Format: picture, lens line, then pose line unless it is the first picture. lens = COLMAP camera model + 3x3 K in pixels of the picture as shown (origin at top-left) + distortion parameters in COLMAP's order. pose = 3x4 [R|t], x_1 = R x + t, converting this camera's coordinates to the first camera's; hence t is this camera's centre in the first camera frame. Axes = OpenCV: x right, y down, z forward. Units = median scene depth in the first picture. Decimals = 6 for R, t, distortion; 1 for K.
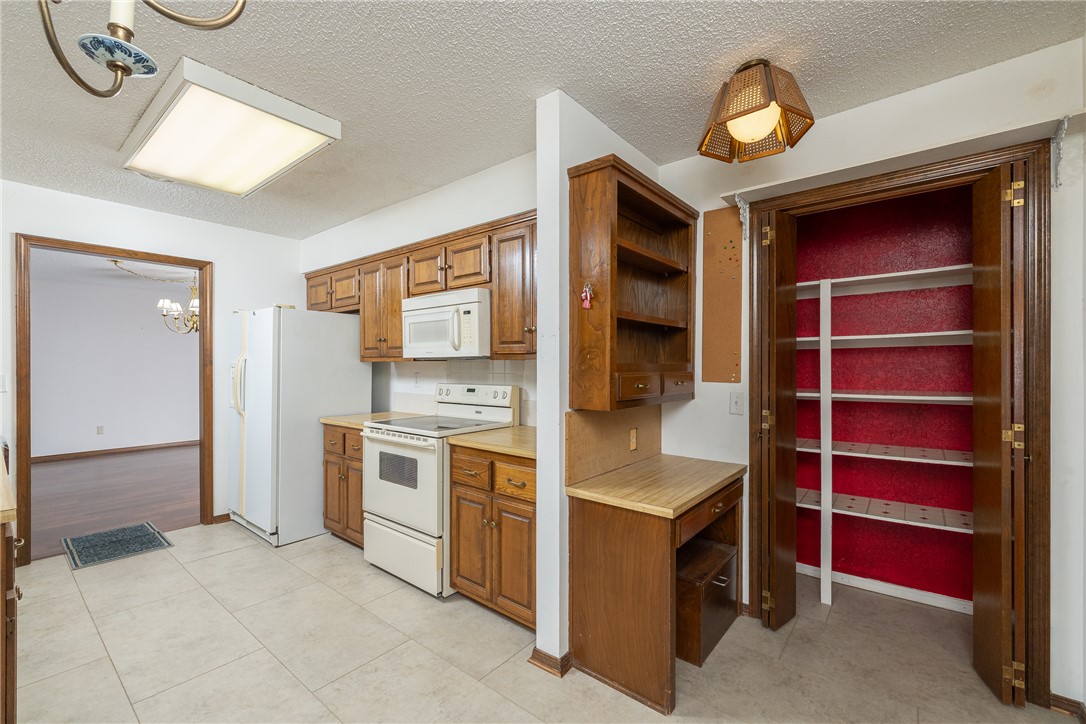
lens RADIAL K [[455.7, 0, 541.4], [0, 455.7, 364.6], [0, 0, 1]] dist [0.001552, 0.000400]
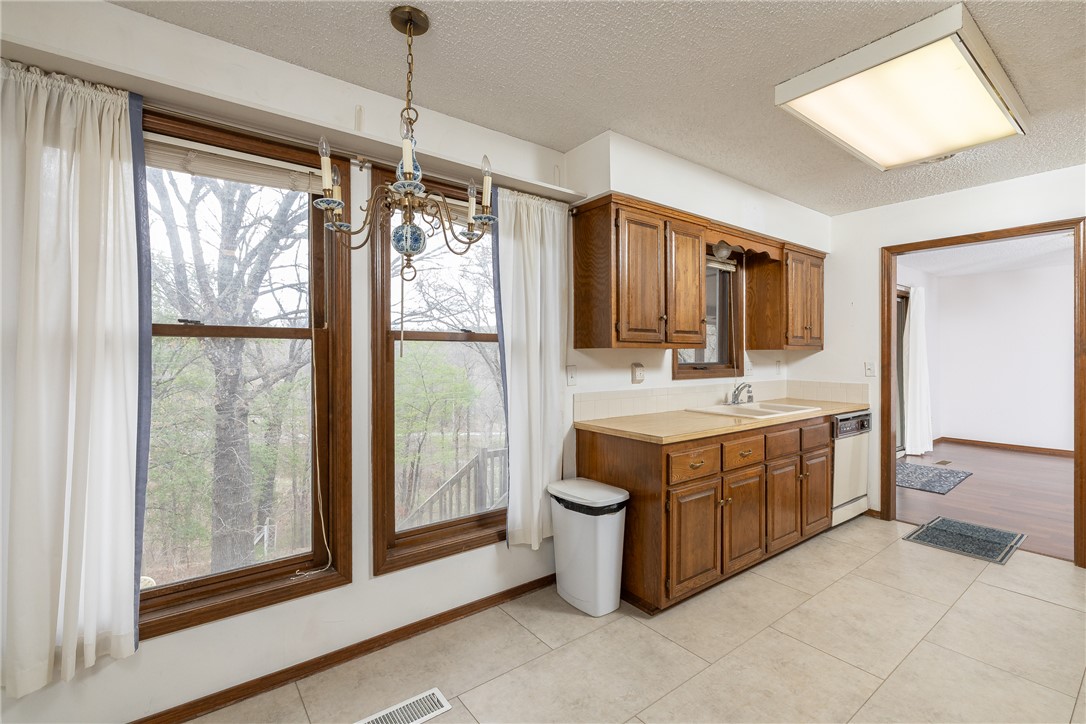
lens RADIAL K [[486.3, 0, 558.7], [0, 486.3, 355.0], [0, 0, 1]] dist [-0.000490, -0.000194]
pose [[-0.212637, 0.003020, -0.977127, 0.351204], [-0.003197, 0.999988, 0.003786, -0.000480], [0.977126, 0.003929, -0.212625, 0.483636]]
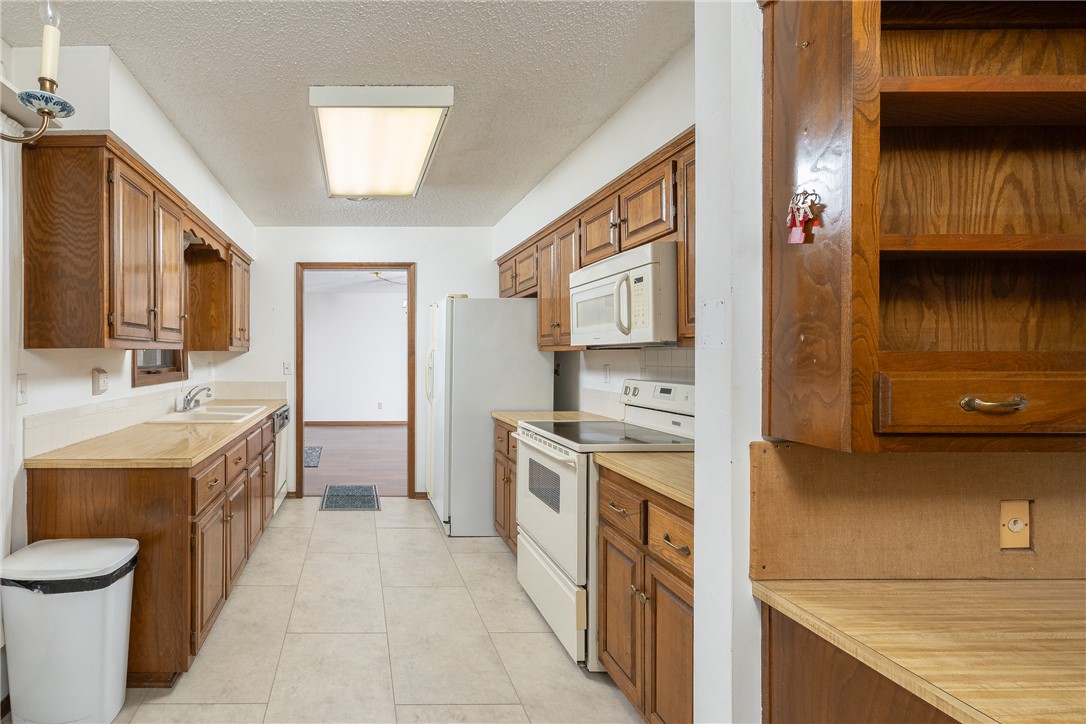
lens RADIAL K [[487.2, 0, 360.7], [0, 487.2, 353.4], [0, 0, 1]] dist [-0.000188, 0.000560]
pose [[0.639188, -0.004099, -0.769040, 0.159084], [0.002605, 0.999992, -0.003165, -0.000188], [0.769046, 0.000020, 0.639193, 0.215261]]
